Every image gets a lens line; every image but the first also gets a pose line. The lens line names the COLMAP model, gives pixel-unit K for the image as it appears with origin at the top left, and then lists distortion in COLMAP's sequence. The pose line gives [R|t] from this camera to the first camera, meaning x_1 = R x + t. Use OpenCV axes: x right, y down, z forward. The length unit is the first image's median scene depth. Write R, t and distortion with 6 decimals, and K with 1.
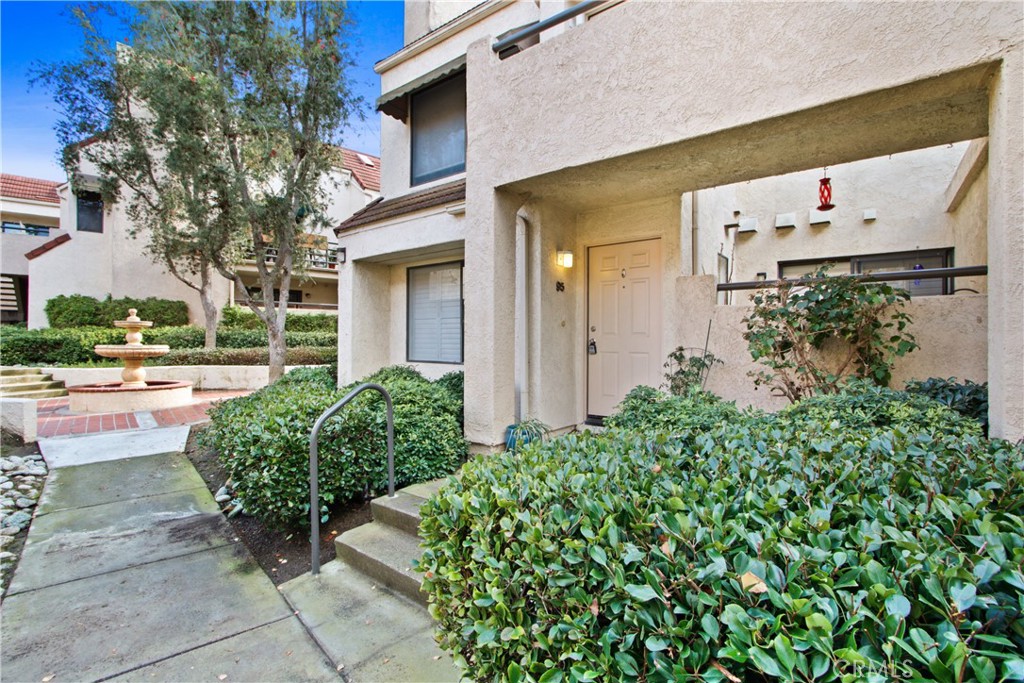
lens RADIAL K [[474.7, 0, 510.5], [0, 474.7, 339.7], [0, 0, 1]] dist [-0.005791, 0.000152]
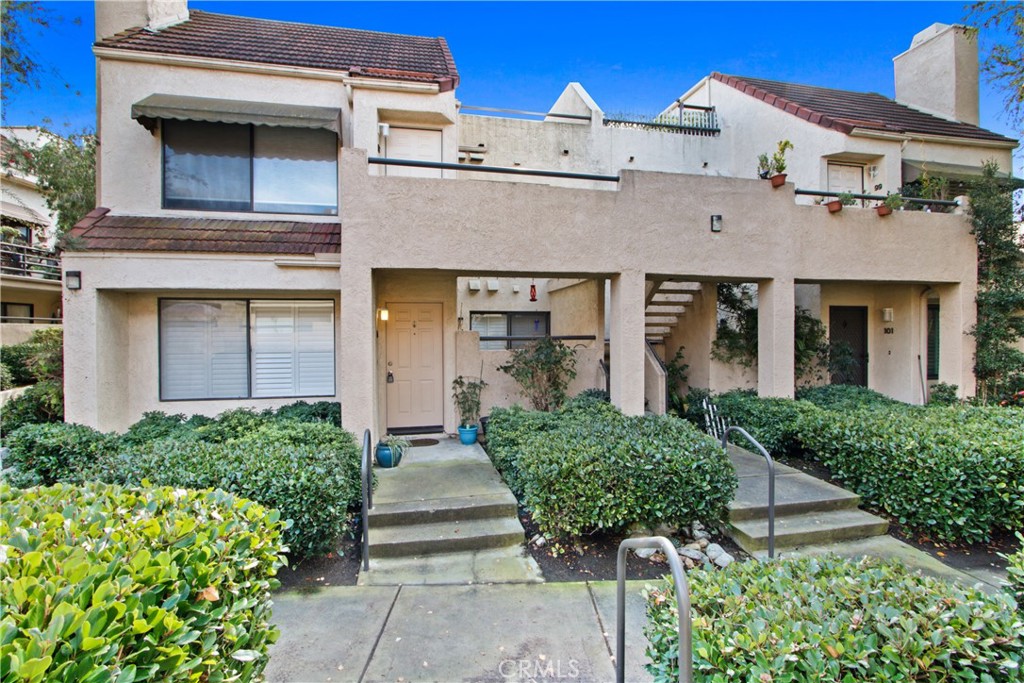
lens RADIAL K [[474.7, 0, 509.9], [0, 474.7, 337.6], [0, 0, 1]] dist [-0.005791, 0.000152]
pose [[0.644539, -0.010583, 0.764498, -0.651753], [0.003058, 0.999932, 0.011265, -0.114444], [-0.764565, -0.004923, 0.644527, -0.121764]]
